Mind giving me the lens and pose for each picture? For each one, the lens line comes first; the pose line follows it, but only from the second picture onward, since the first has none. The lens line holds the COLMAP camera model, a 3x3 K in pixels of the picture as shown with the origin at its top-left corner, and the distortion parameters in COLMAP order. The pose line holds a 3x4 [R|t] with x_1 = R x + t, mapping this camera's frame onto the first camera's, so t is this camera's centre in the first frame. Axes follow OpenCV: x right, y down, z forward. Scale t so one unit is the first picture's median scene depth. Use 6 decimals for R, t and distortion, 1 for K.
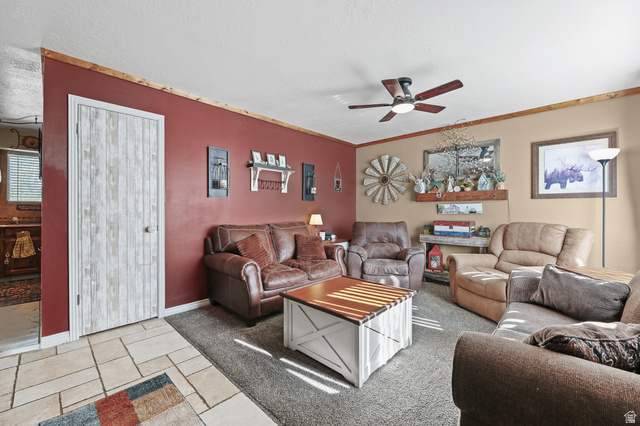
lens RADIAL K [[263.2, 0, 318.4], [0, 263.2, 212.1], [0, 0, 1]] dist [-0.001812, -0.000252]
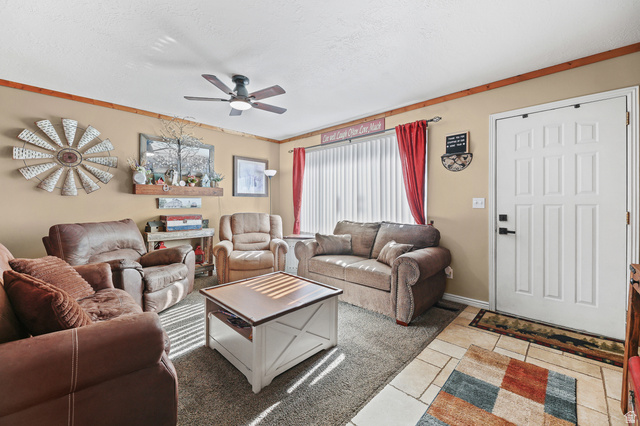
lens RADIAL K [[263.2, 0, 318.4], [0, 263.2, 212.1], [0, 0, 1]] dist [-0.001812, -0.000252]
pose [[-0.000269, -0.034368, 0.999409, -0.511529], [0.004867, 0.999397, 0.034369, -0.010409], [-0.999988, 0.004873, -0.000102, 0.500574]]
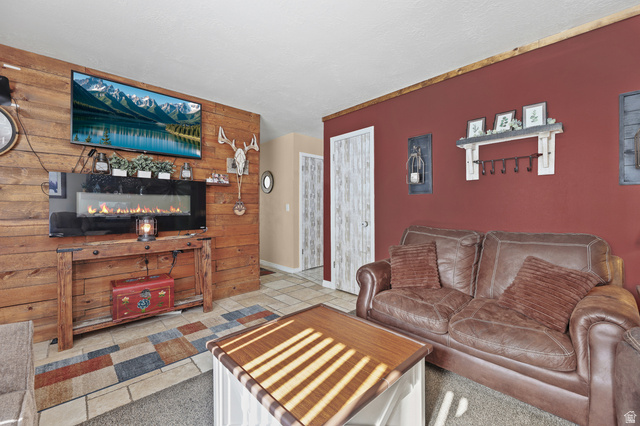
lens RADIAL K [[265.2, 0, 322.2], [0, 265.2, 209.8], [0, 0, 1]] dist [-0.000848, -0.000059]
pose [[-0.038465, 0.007221, -0.999234, 0.441022], [-0.001920, 0.999972, 0.007300, -0.006867], [0.999258, 0.002199, -0.038450, 0.627066]]
